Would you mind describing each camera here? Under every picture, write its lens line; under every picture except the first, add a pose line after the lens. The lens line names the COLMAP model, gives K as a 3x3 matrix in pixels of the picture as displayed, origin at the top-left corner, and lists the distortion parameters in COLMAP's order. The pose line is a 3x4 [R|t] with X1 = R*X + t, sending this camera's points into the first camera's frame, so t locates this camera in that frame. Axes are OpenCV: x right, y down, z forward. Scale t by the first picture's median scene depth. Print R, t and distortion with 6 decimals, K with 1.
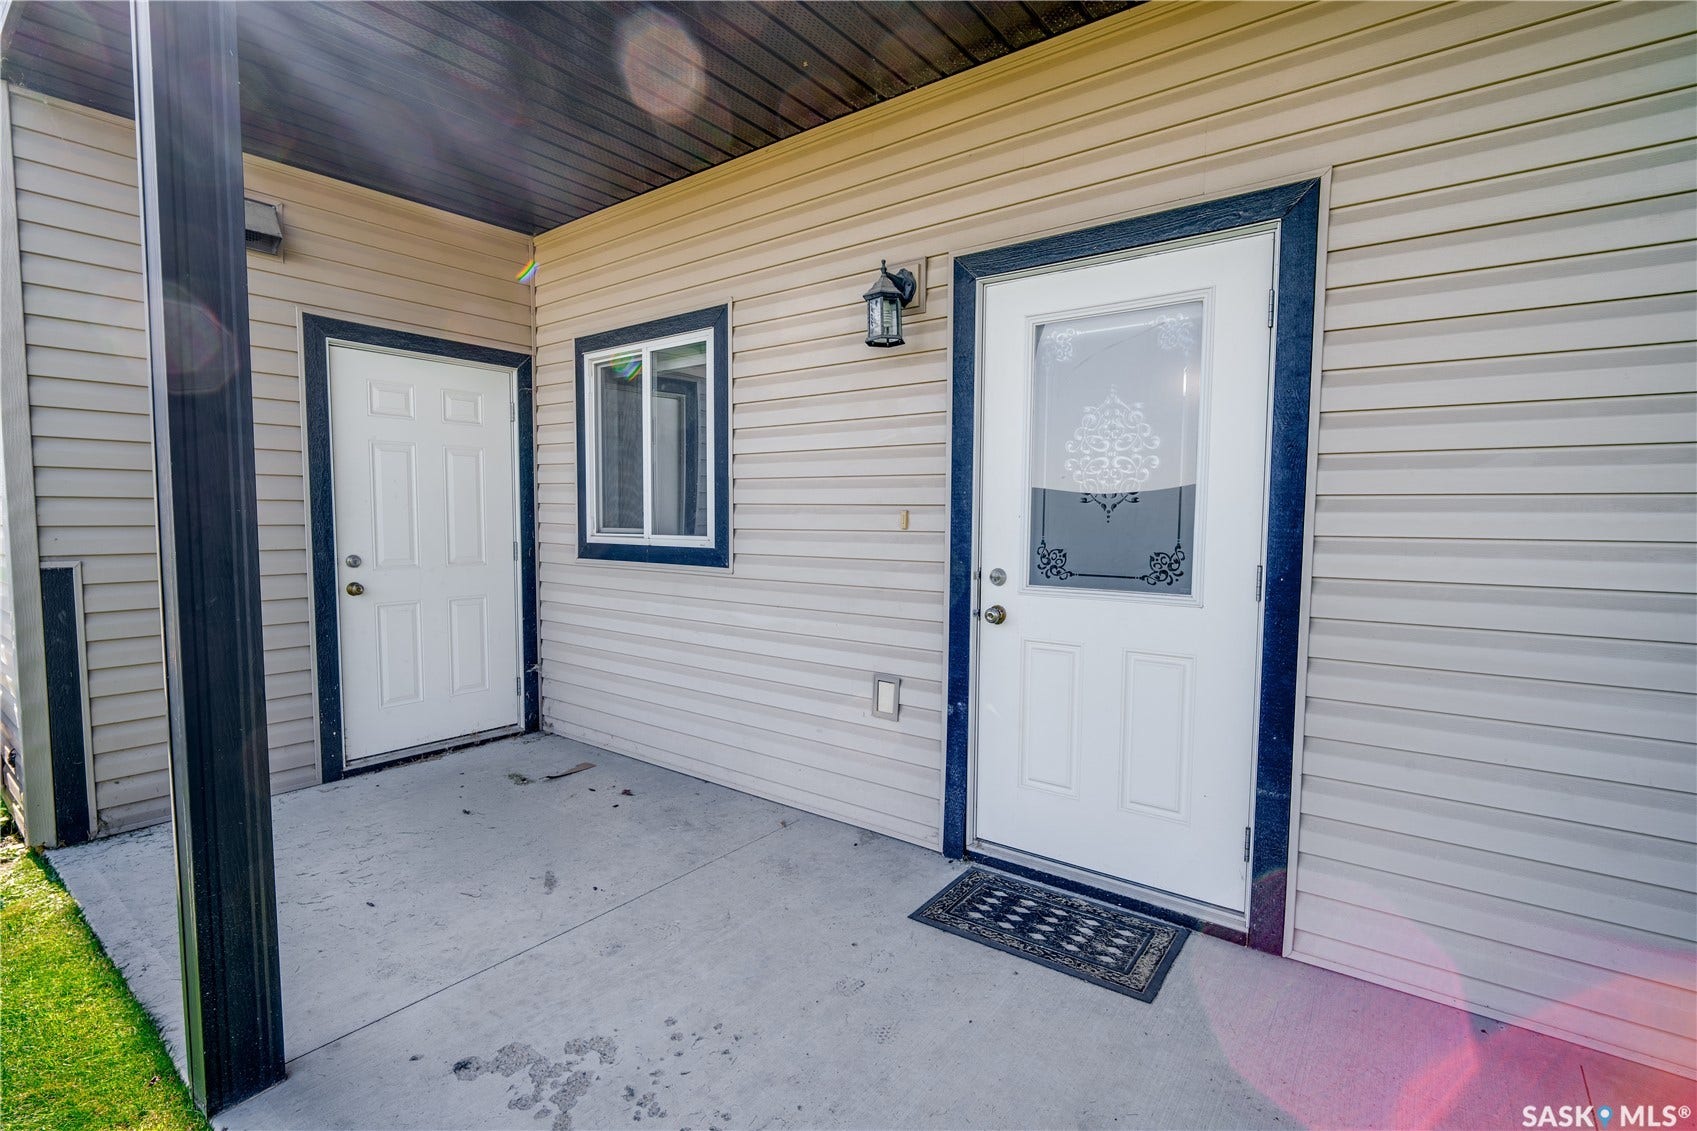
lens RADIAL K [[784.5, 0, 848.8], [0, 784.5, 573.9], [0, 0, 1]] dist [-0.000953, -0.006094]
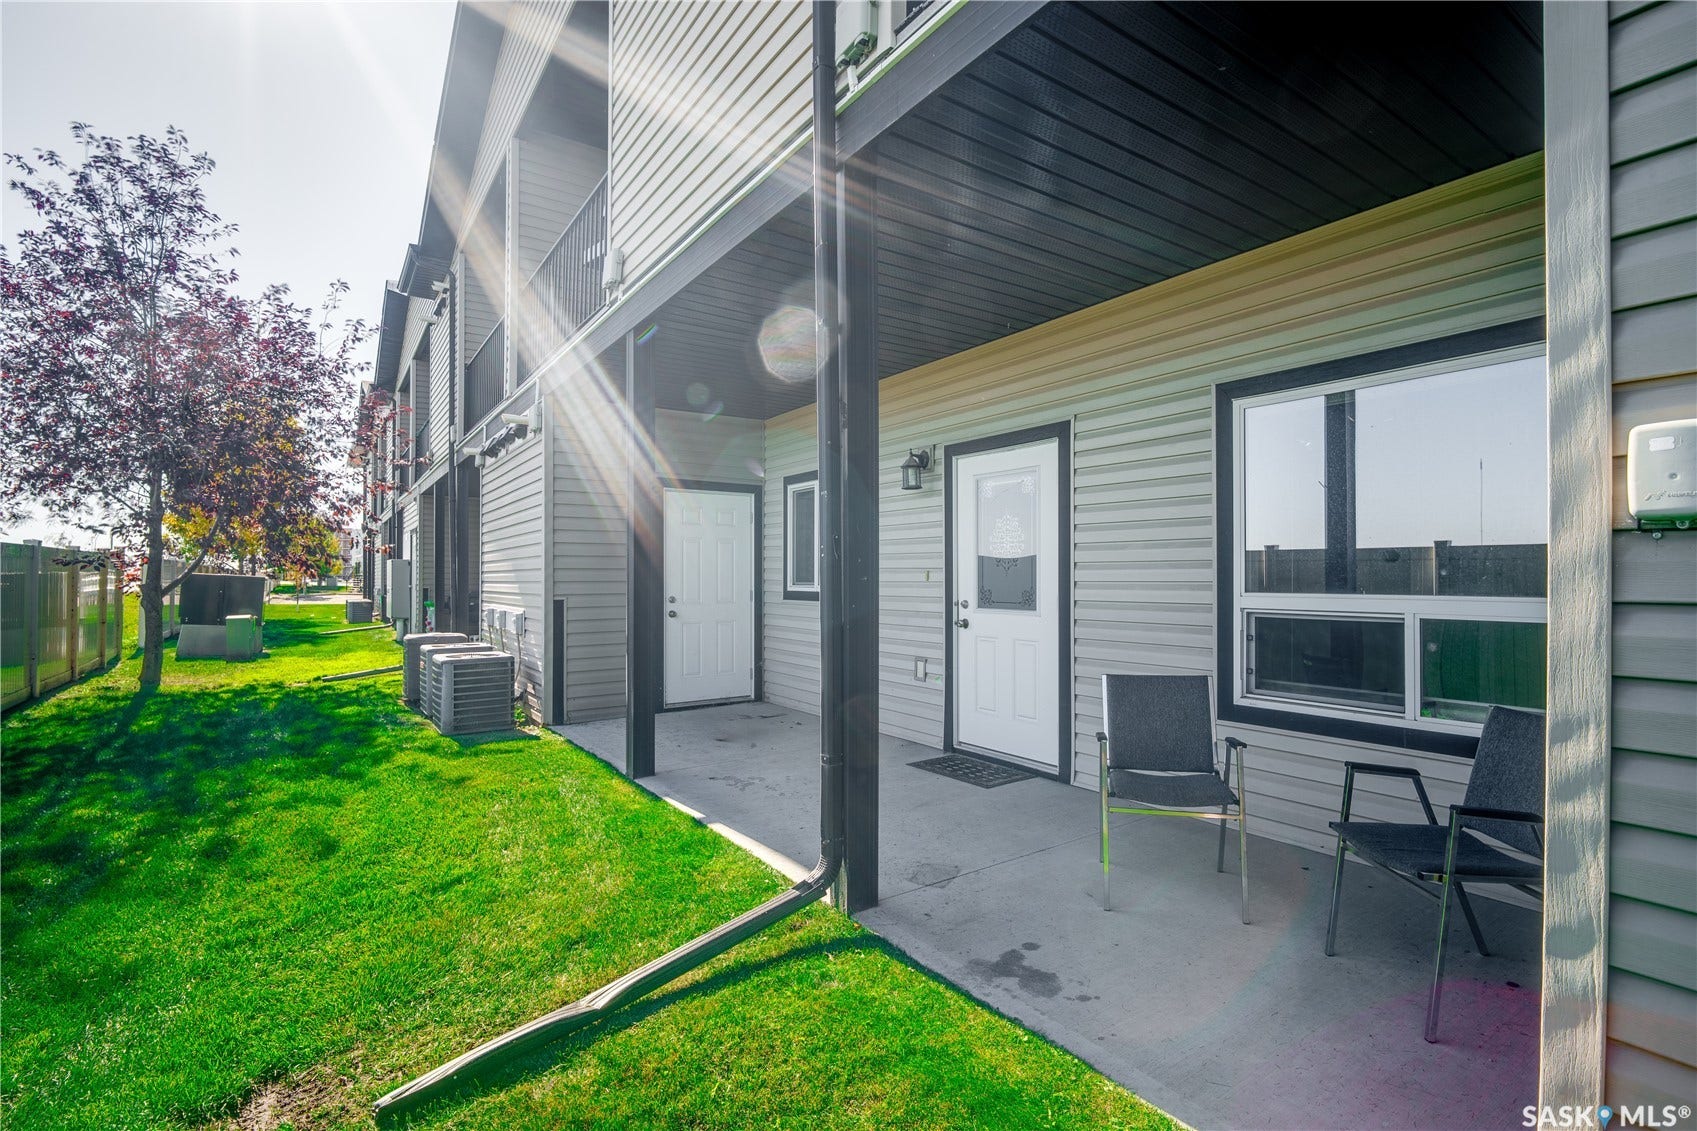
lens RADIAL K [[784.5, 0, 848.8], [0, 784.5, 573.9], [0, 0, 1]] dist [-0.000953, -0.006094]
pose [[0.950386, -0.009892, -0.310915, 0.506023], [-0.013810, 0.997167, -0.073941, 0.074584], [0.310765, 0.074567, 0.947557, -0.926827]]
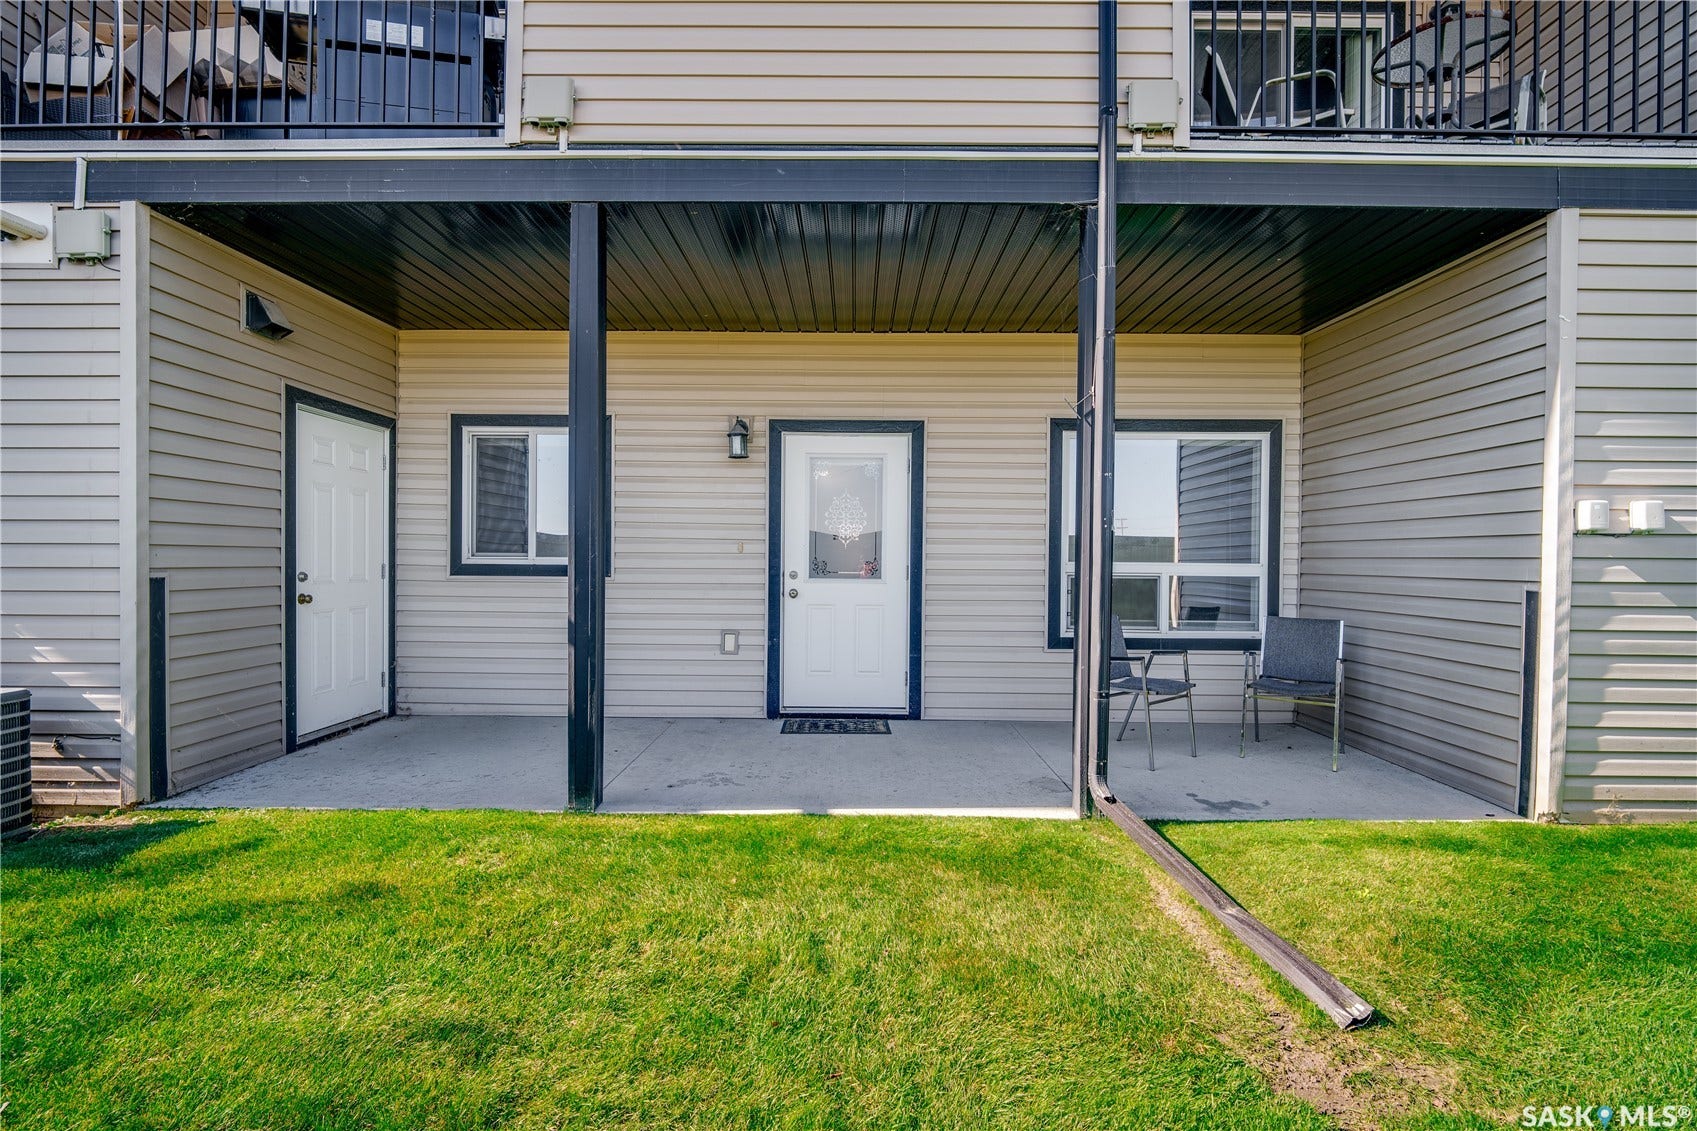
lens RADIAL K [[784.5, 0, 848.8], [0, 784.5, 573.9], [0, 0, 1]] dist [-0.000953, -0.006094]
pose [[0.796729, -0.009736, 0.604258, -0.904792], [0.040132, 0.998515, -0.036827, 0.079617], [-0.603002, 0.053592, 0.795937, -0.703576]]
